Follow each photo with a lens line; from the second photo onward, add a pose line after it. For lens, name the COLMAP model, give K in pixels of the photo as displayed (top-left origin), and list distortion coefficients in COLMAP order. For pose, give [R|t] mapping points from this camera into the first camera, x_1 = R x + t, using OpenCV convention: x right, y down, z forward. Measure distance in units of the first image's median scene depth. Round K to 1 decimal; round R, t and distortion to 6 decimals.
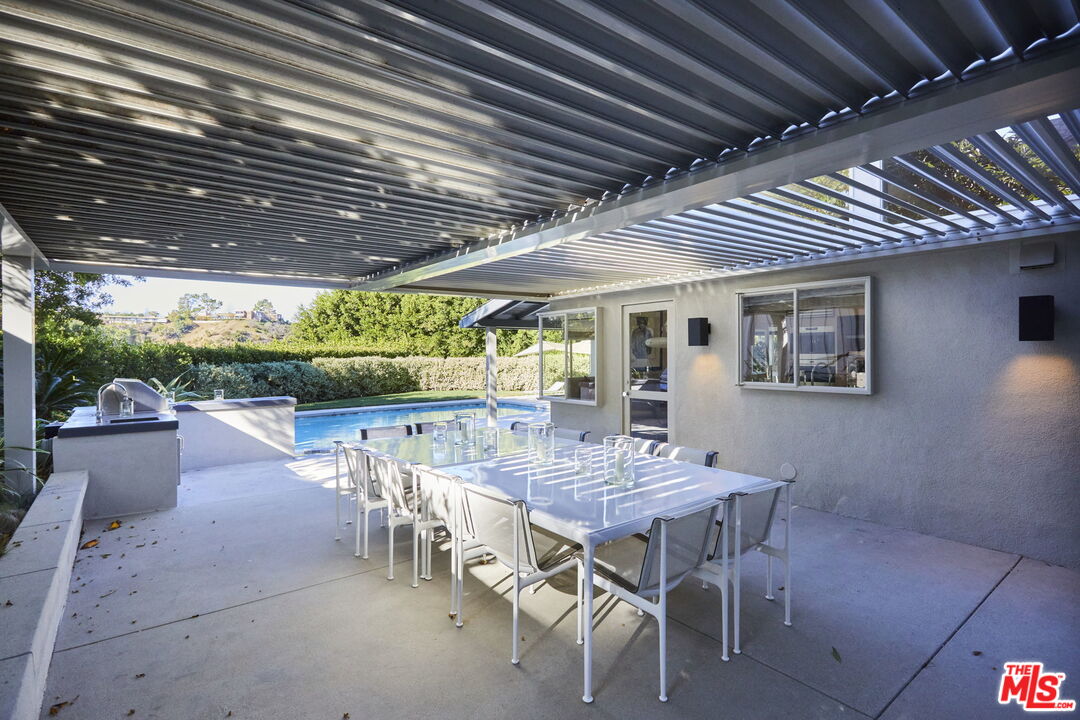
lens RADIAL K [[526.4, 0, 536.9], [0, 526.4, 349.2], [0, 0, 1]] dist [-0.001485, 0.000366]
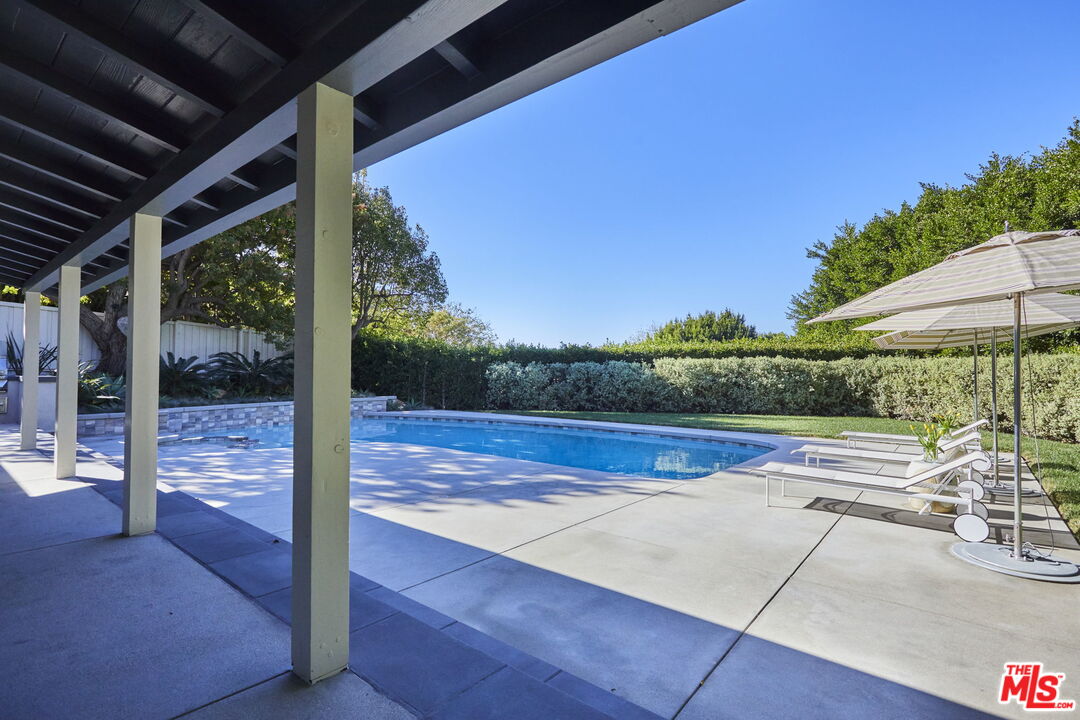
lens RADIAL K [[526.4, 0, 536.9], [0, 526.4, 349.2], [0, 0, 1]] dist [-0.001485, 0.000366]
pose [[0.200505, -0.029663, -0.979243, 0.262233], [0.004865, 0.999559, -0.029283, 0.020660], [0.979681, 0.001108, 0.200561, 0.527341]]
